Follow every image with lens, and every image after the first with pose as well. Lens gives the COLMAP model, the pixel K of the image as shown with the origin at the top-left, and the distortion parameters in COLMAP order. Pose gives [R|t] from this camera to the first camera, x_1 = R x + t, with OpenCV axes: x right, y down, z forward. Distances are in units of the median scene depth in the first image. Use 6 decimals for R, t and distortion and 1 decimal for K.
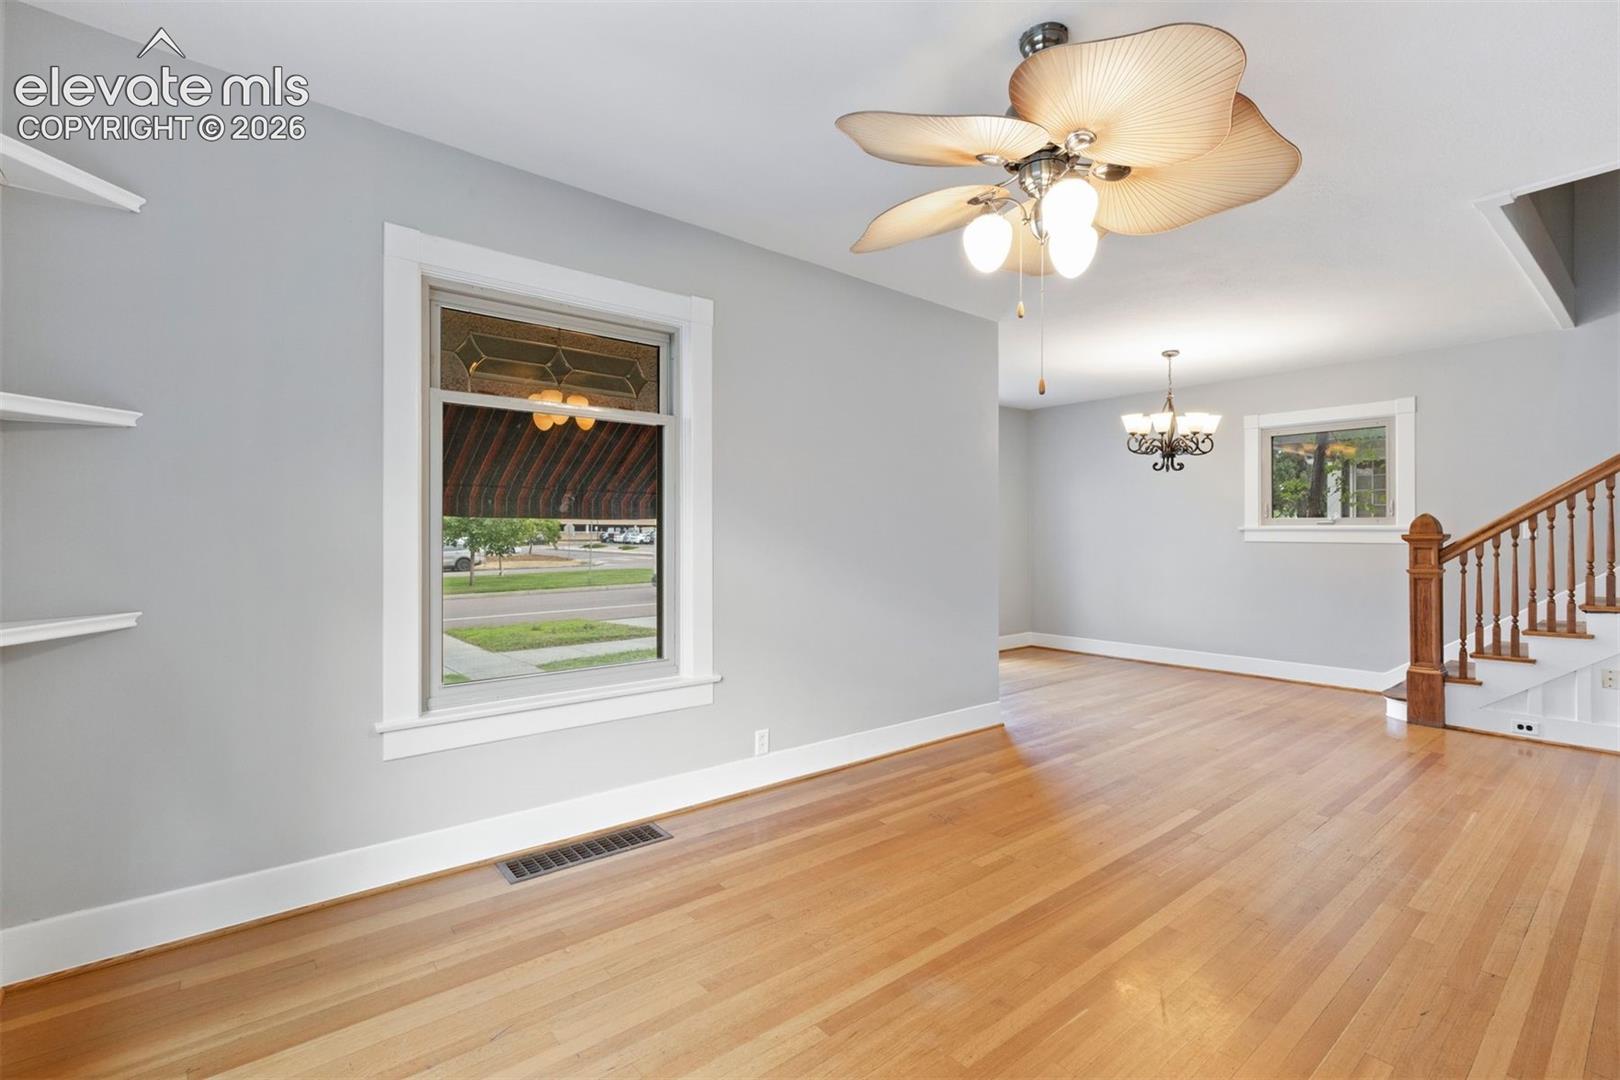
lens RADIAL K [[721.8, 0, 810.0], [0, 721.8, 540.0], [0, 0, 1]] dist [0.001482, 0.000379]
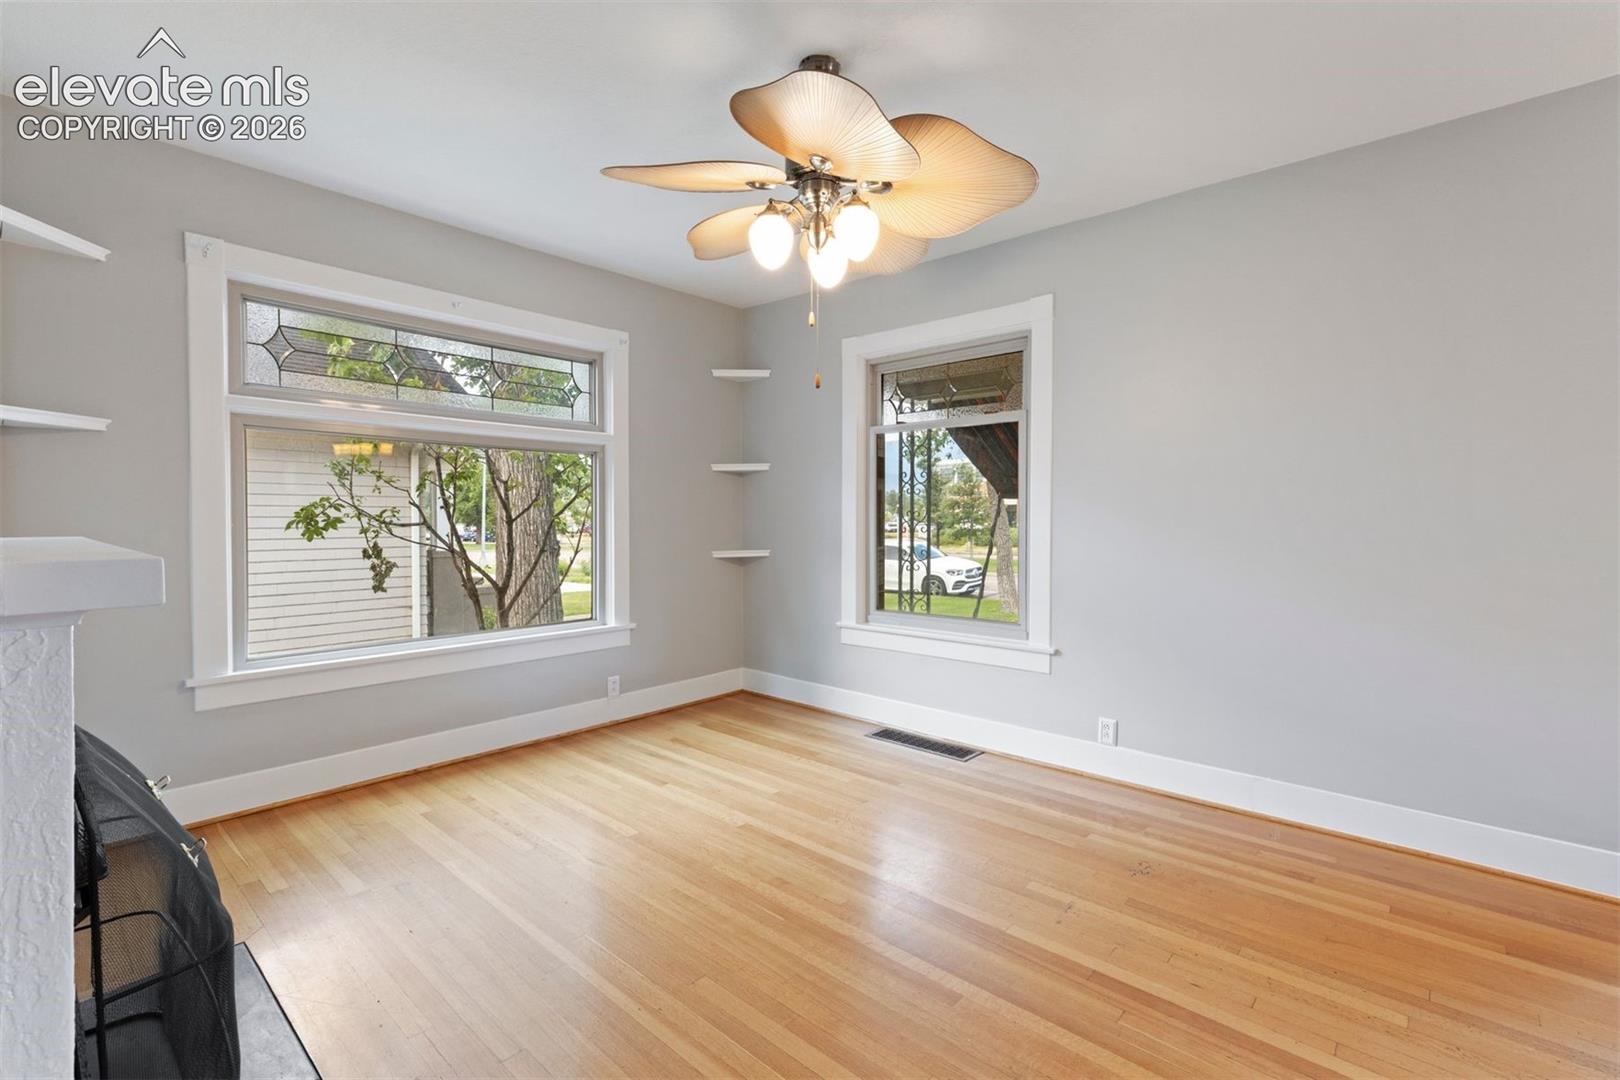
lens RADIAL K [[719.5, 0, 810.0], [0, 719.5, 540.0], [0, 0, 1]] dist [0.000527, 0.000162]
pose [[0.155733, 0.028339, -0.987393, 0.962574], [-0.008209, 0.999591, 0.027395, 0.003031], [0.987765, 0.003839, 0.155902, 0.544043]]
